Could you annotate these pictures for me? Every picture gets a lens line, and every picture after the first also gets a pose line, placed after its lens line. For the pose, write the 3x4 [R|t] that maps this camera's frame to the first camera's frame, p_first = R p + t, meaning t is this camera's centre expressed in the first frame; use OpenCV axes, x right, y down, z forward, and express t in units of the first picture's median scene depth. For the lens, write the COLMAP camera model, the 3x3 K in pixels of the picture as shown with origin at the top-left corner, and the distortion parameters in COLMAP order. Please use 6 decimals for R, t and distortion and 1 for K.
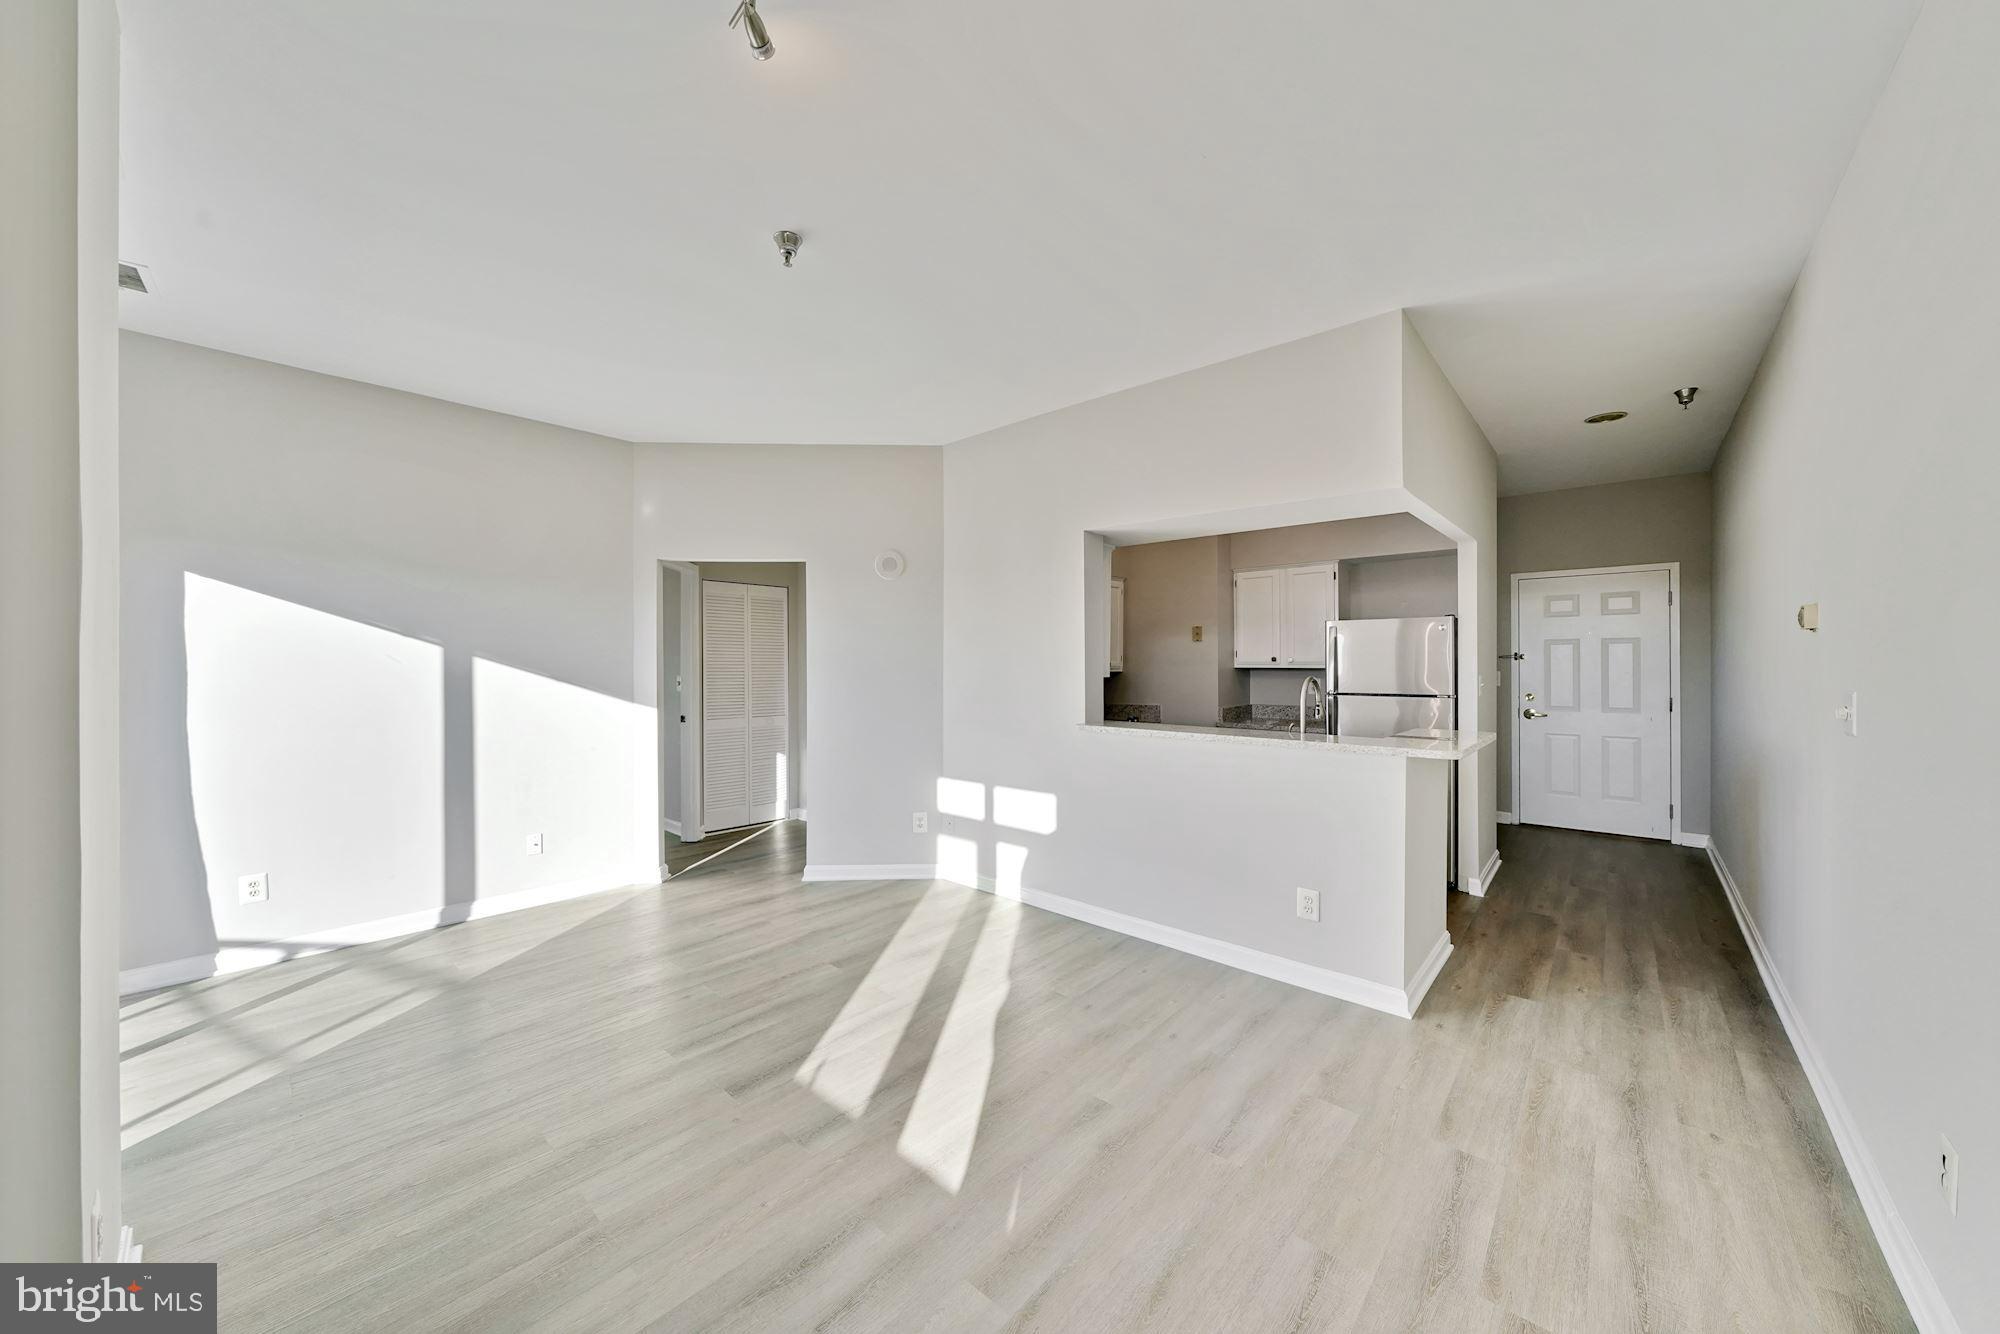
lens RADIAL K [[698.6, 0, 991.3], [0, 698.6, 662.4], [0, 0, 1]] dist [-0.004362, -0.000036]
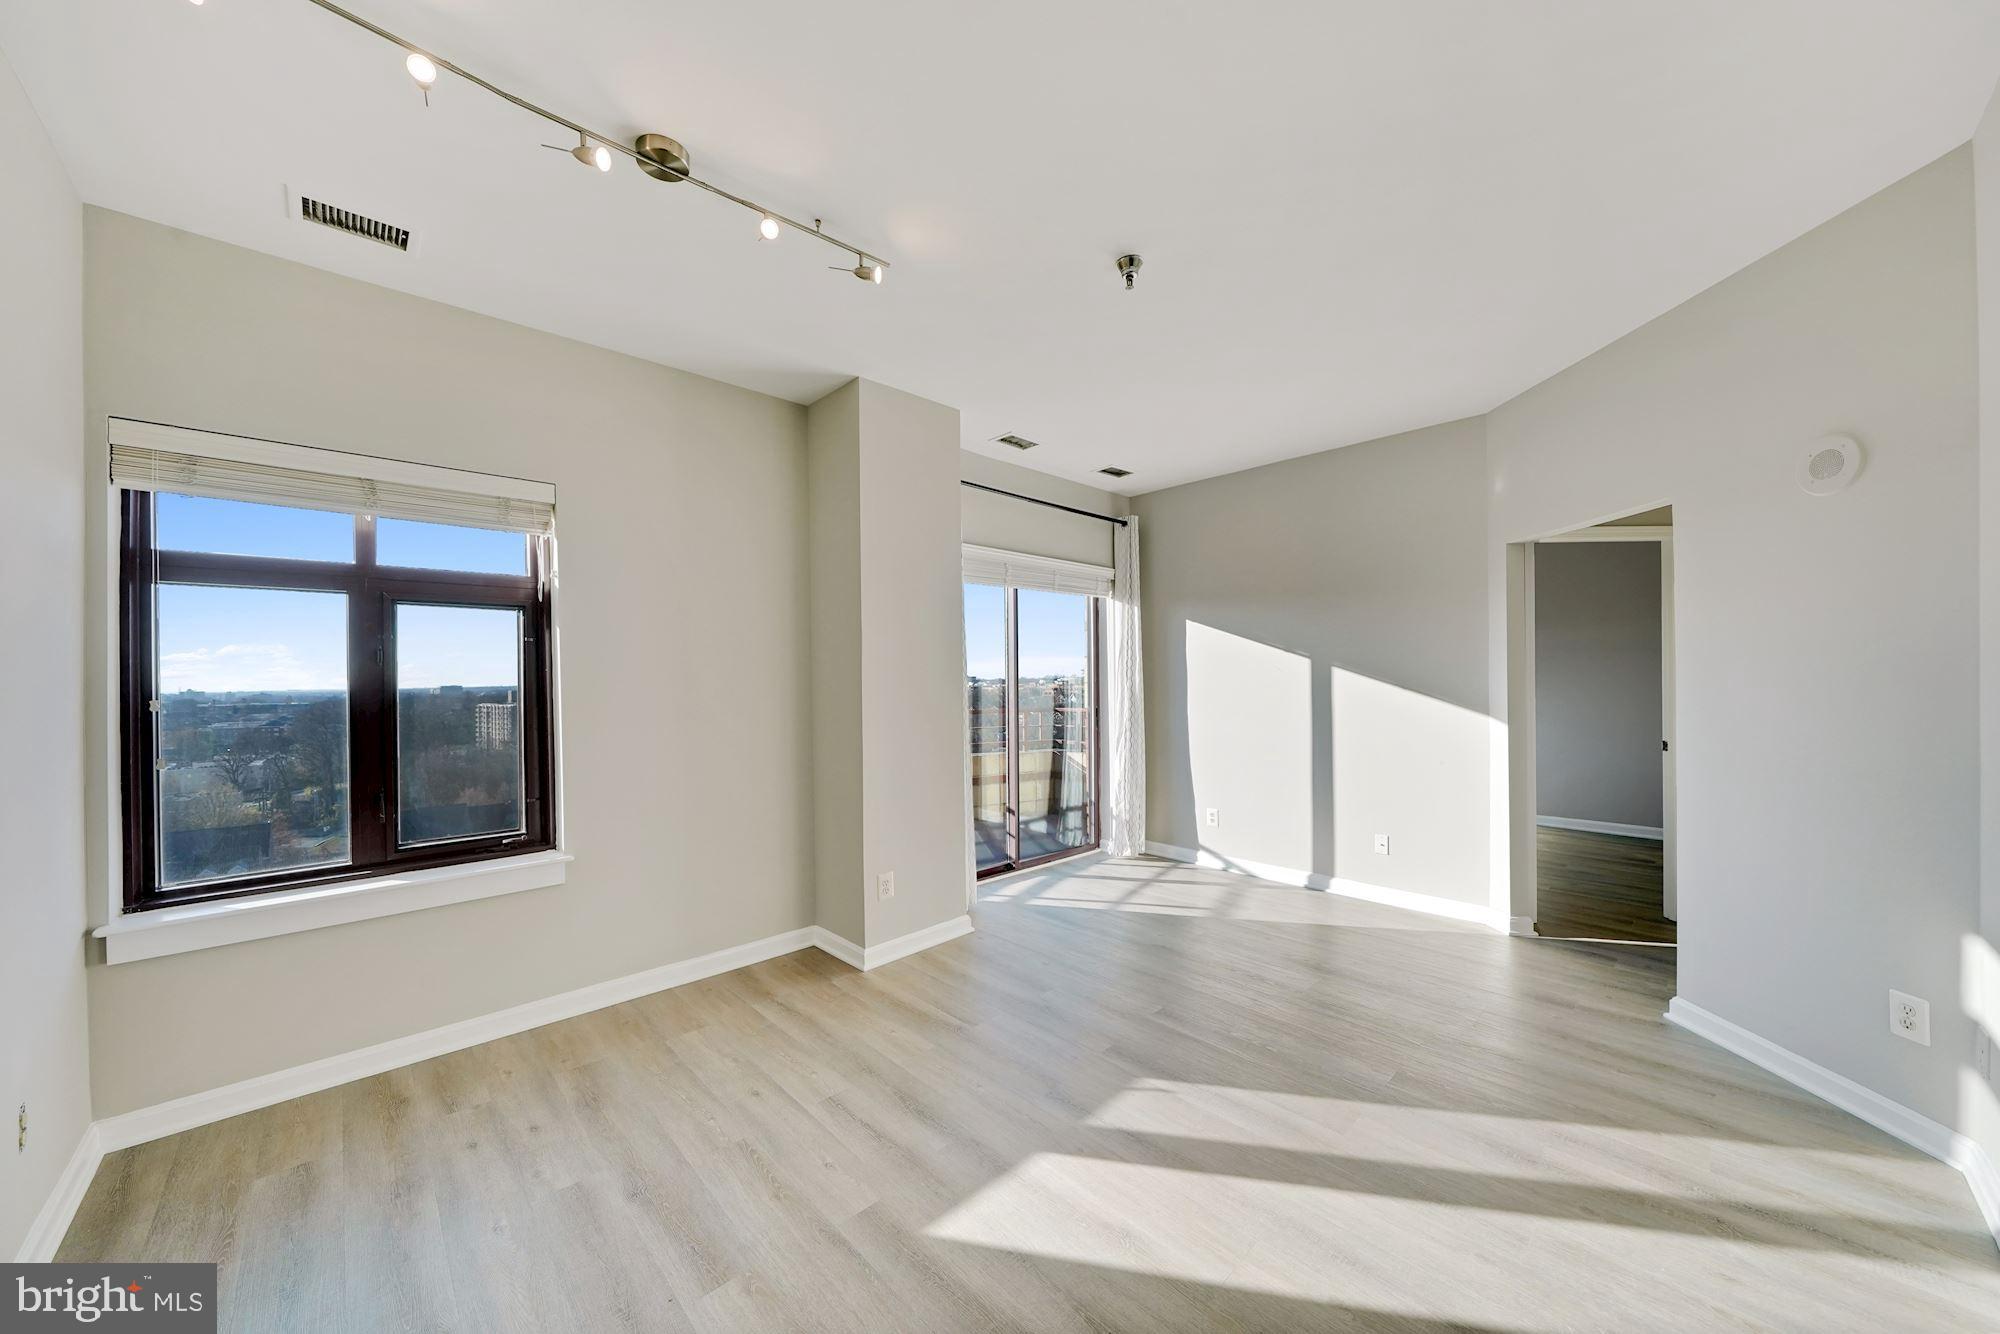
lens RADIAL K [[701.8, 0, 986.6], [0, 701.8, 676.1], [0, 0, 1]] dist [-0.002899, -0.000165]
pose [[-0.082268, -0.000213, -0.996610, 0.425258], [0.015094, 0.999885, -0.001459, 0.001627], [0.996496, -0.015162, -0.082256, 0.484706]]
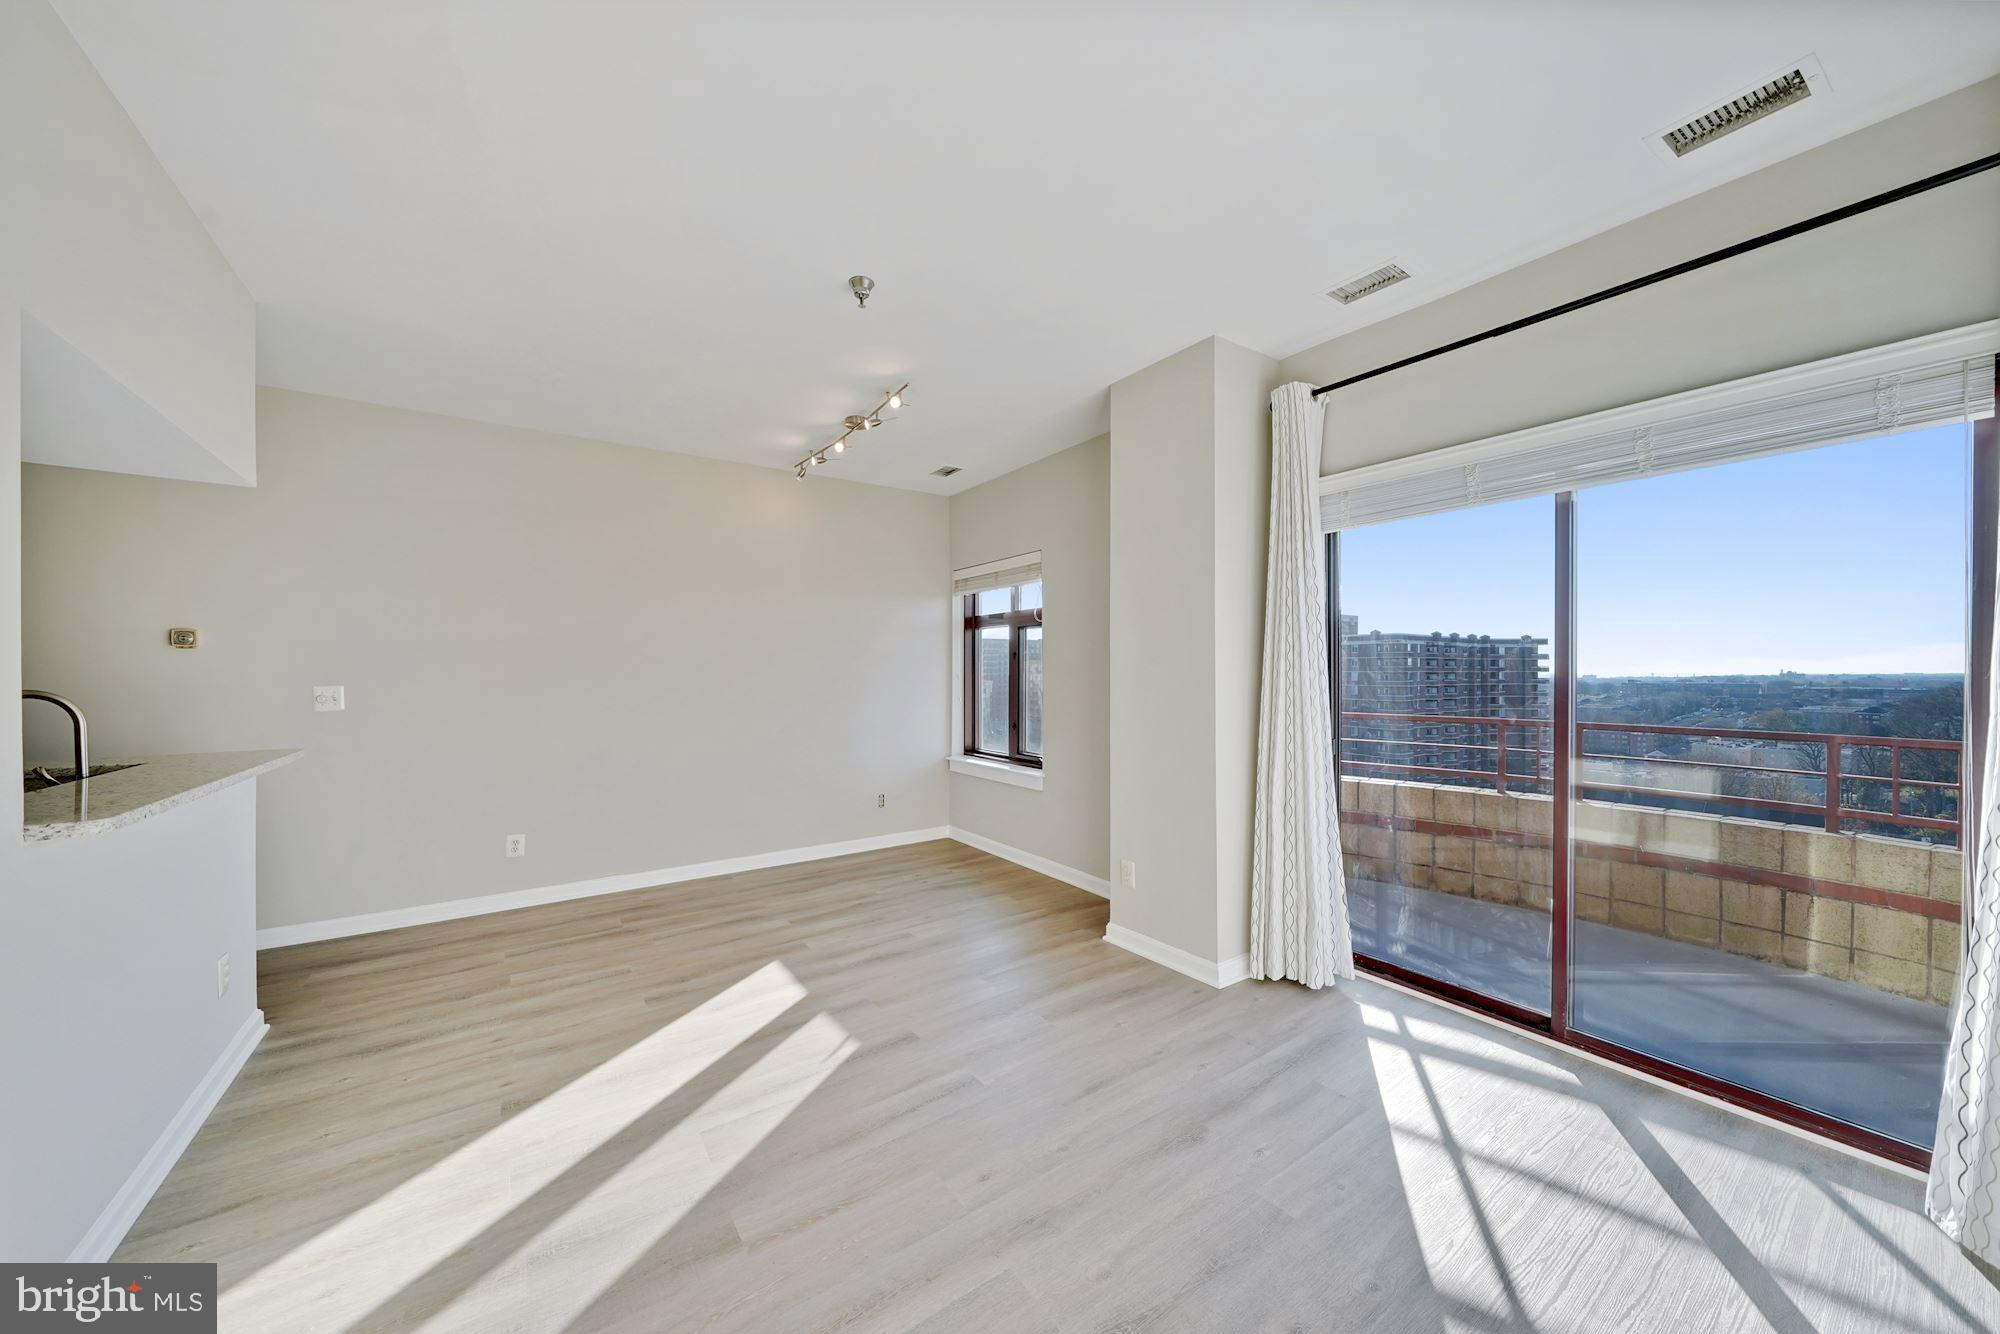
lens RADIAL K [[686.0, 0, 997.5], [0, 686.0, 673.3], [0, 0, 1]] dist [-0.002393, -0.000214]
pose [[-0.975970, 0.002819, 0.217887, -0.407215], [0.002935, 0.999996, 0.000207, 0.006361], [-0.217885, 0.000842, -0.975974, 1.118631]]
